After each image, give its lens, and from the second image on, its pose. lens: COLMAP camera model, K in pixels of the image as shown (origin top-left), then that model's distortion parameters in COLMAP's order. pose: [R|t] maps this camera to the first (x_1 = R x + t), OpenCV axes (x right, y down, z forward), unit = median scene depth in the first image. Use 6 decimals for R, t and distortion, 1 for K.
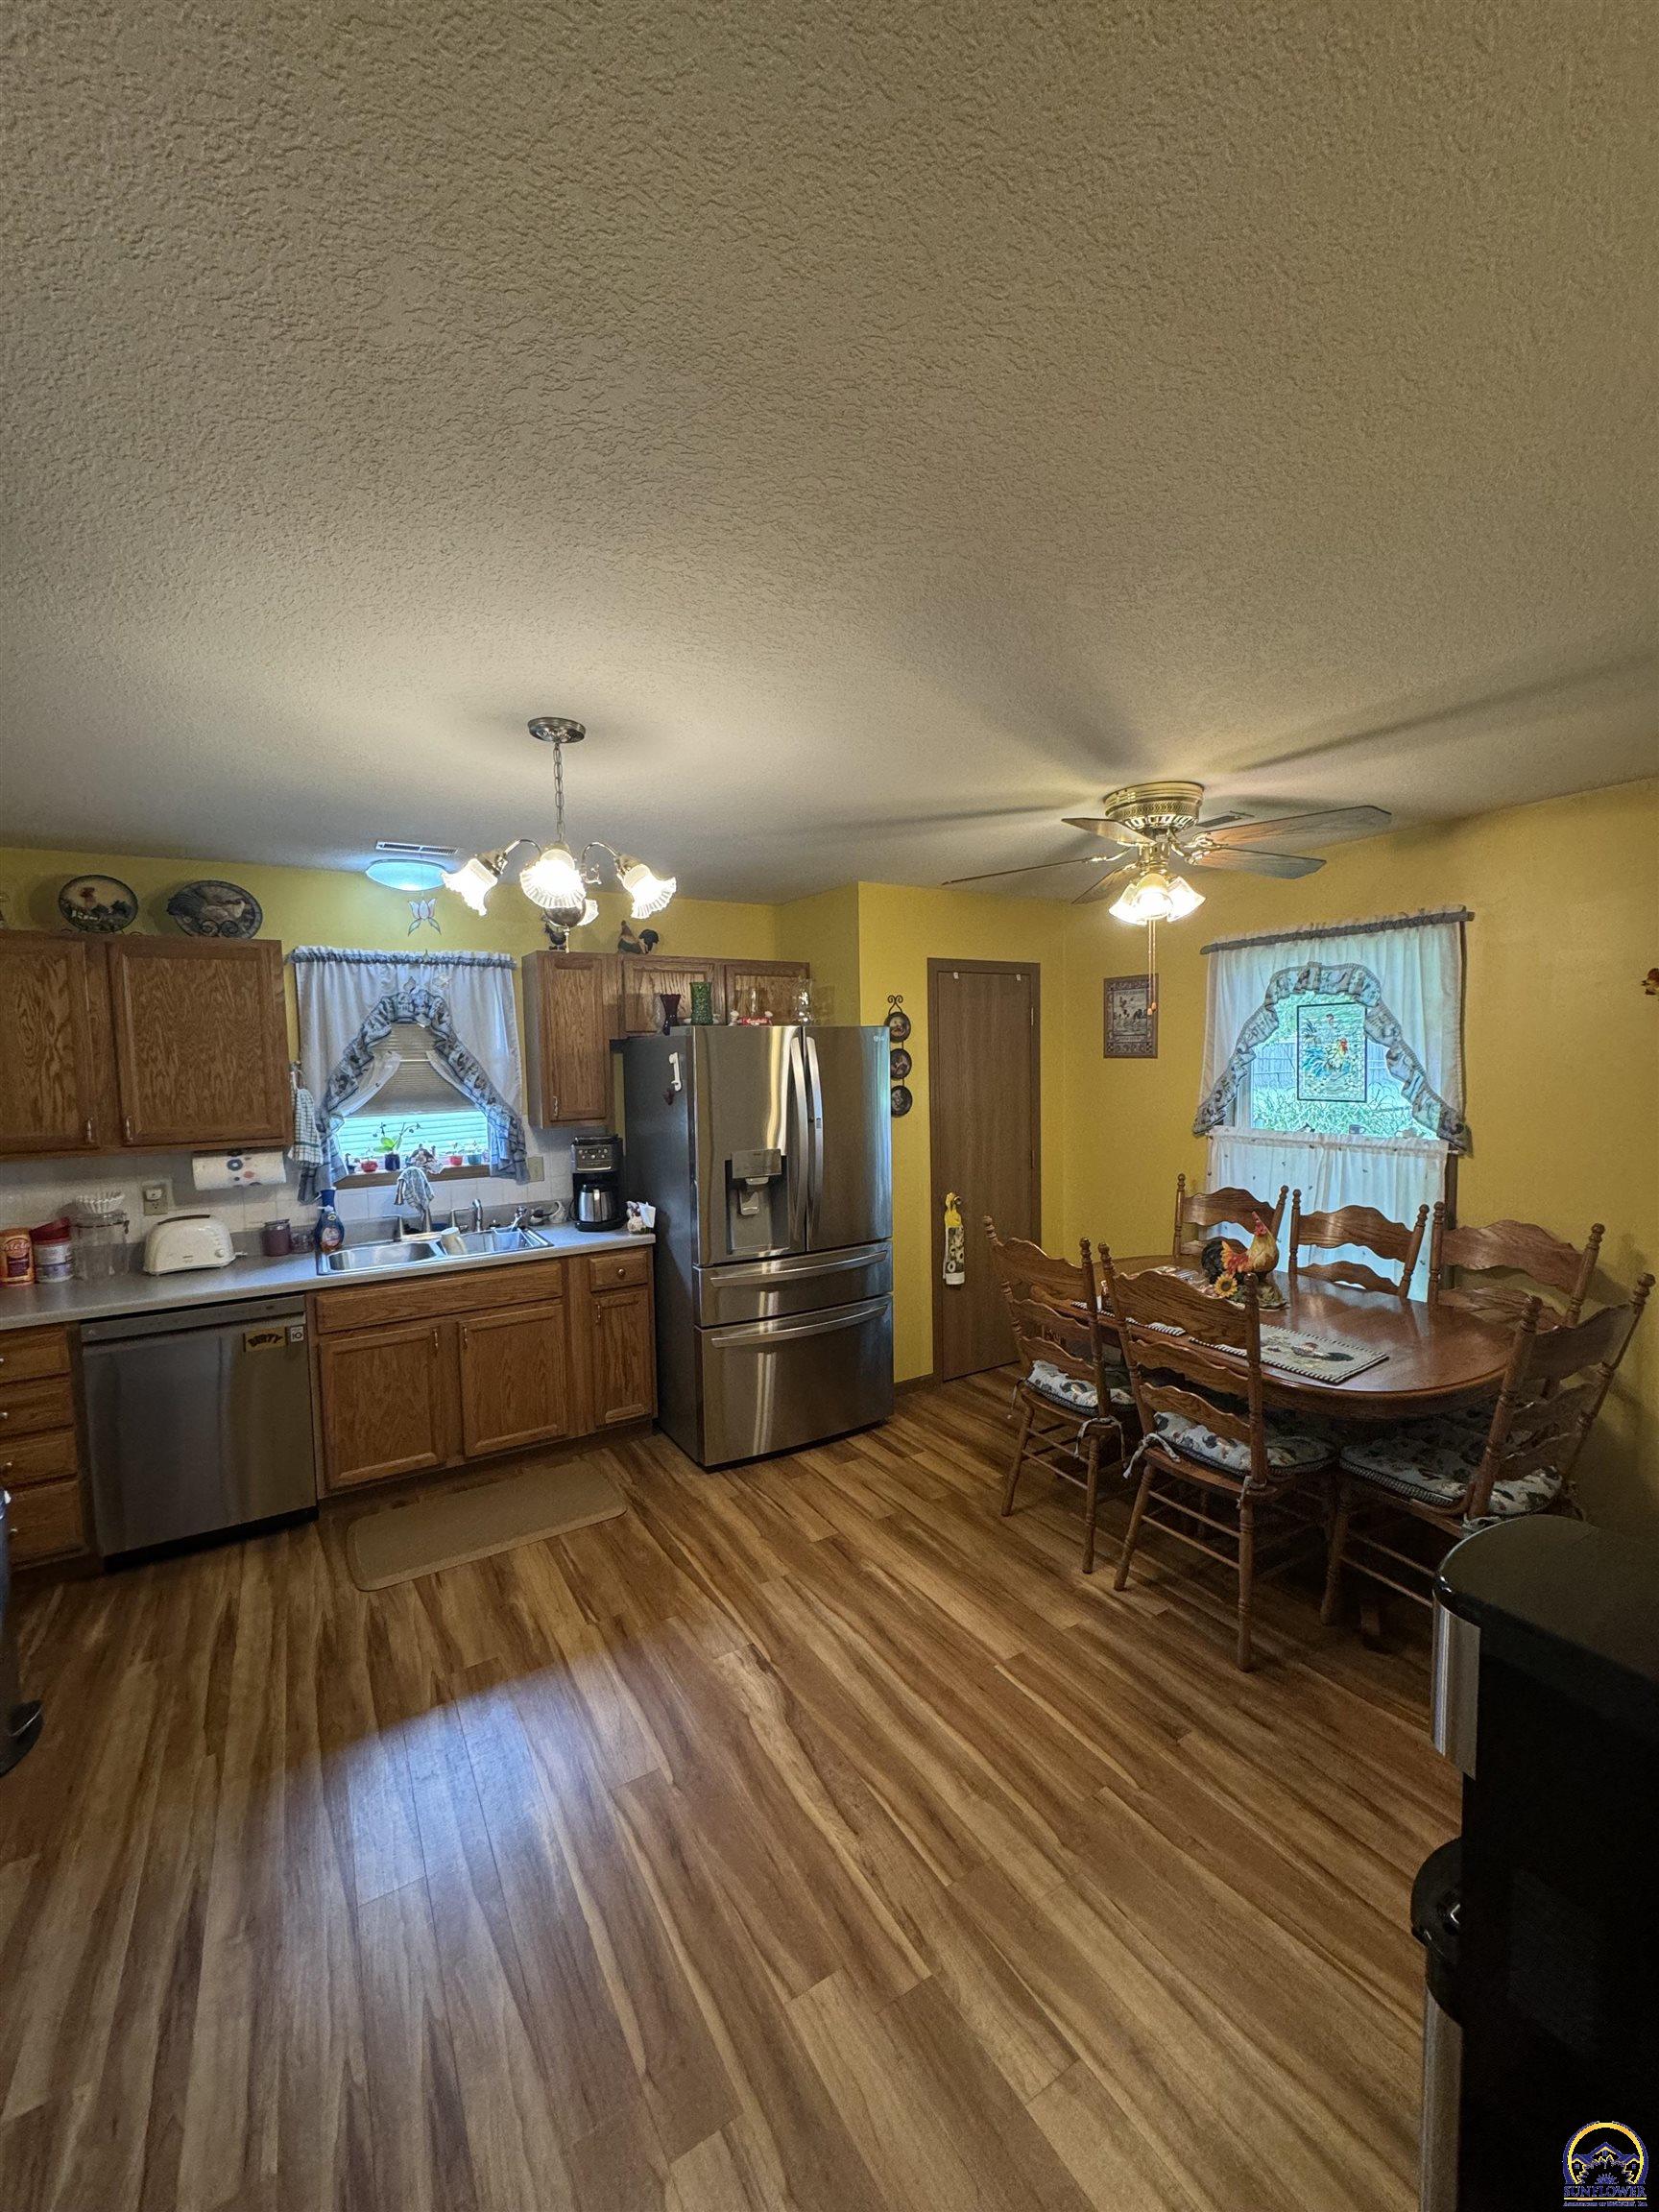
lens RADIAL K [[878.6, 0, 831.0], [0, 878.6, 1109.2], [0, 0, 1]] dist [-0.003349, 0.000680]
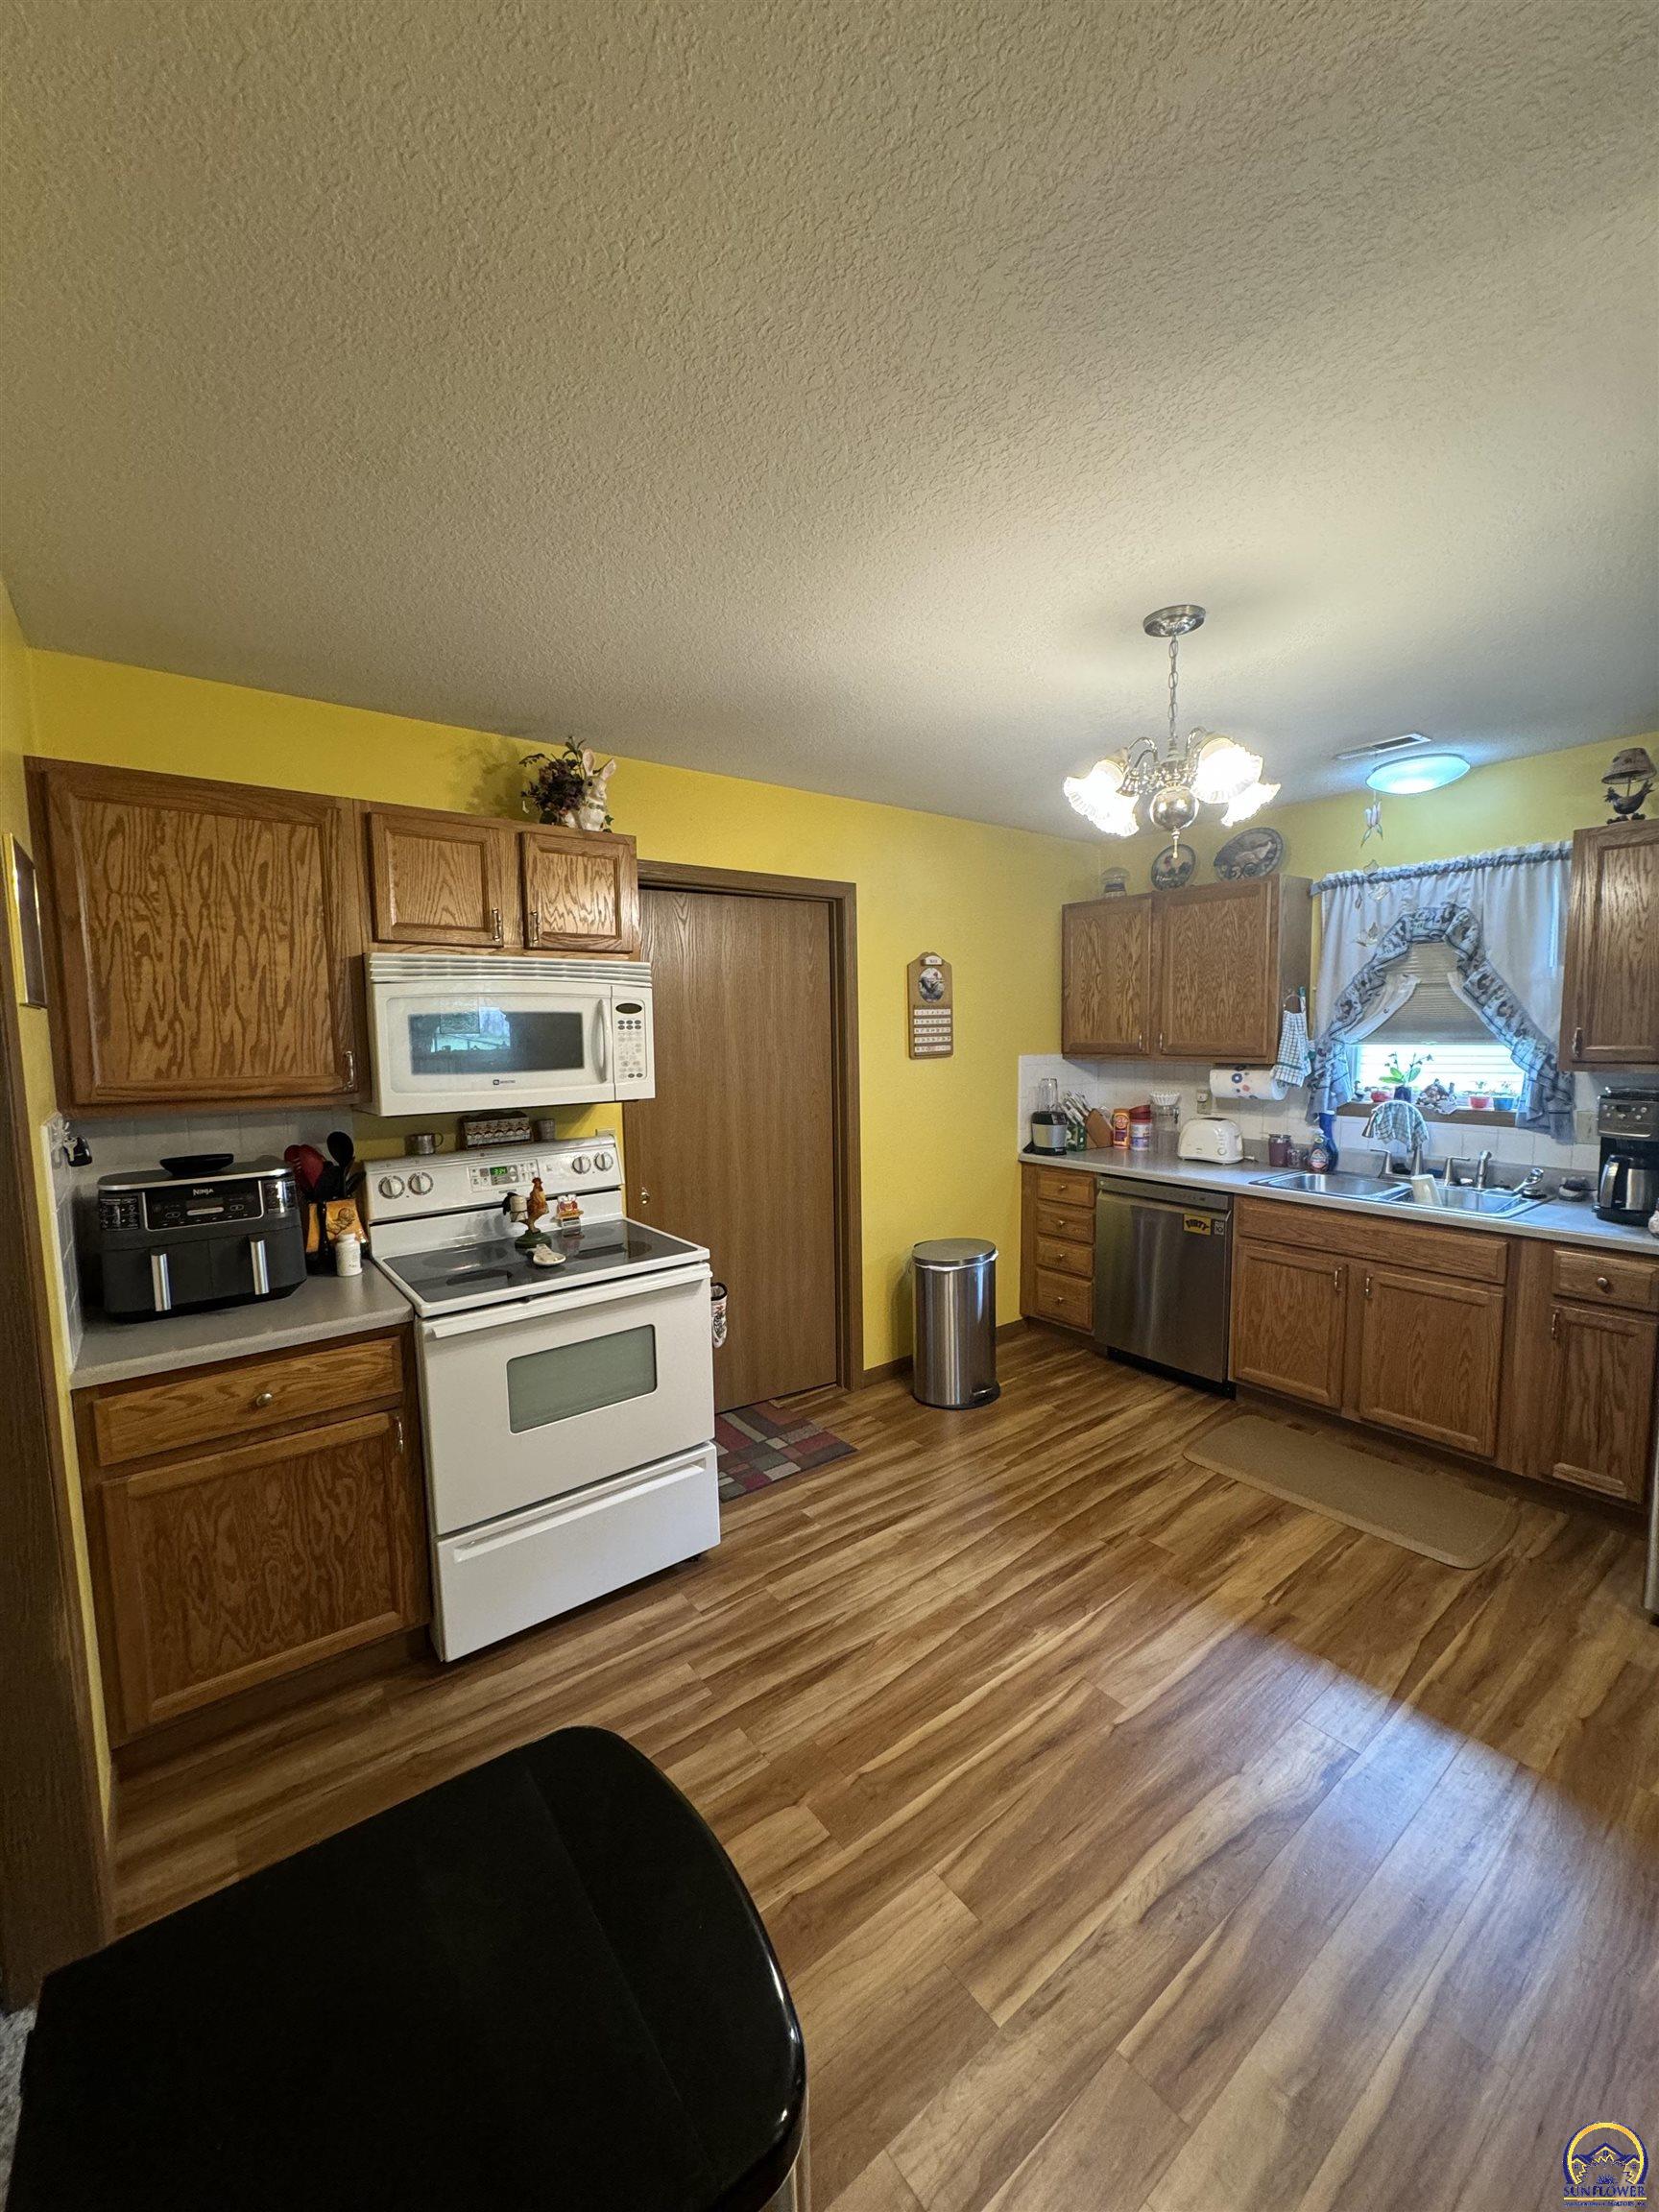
lens RADIAL K [[878.6, 0, 828.5], [0, 878.6, 1106.9], [0, 0, 1]] dist [-0.003349, 0.000680]
pose [[0.103564, 0.112489, -0.988241, 0.414250], [-0.047759, 0.993000, 0.108026, 0.001871], [0.993476, 0.036010, 0.108211, 0.346129]]
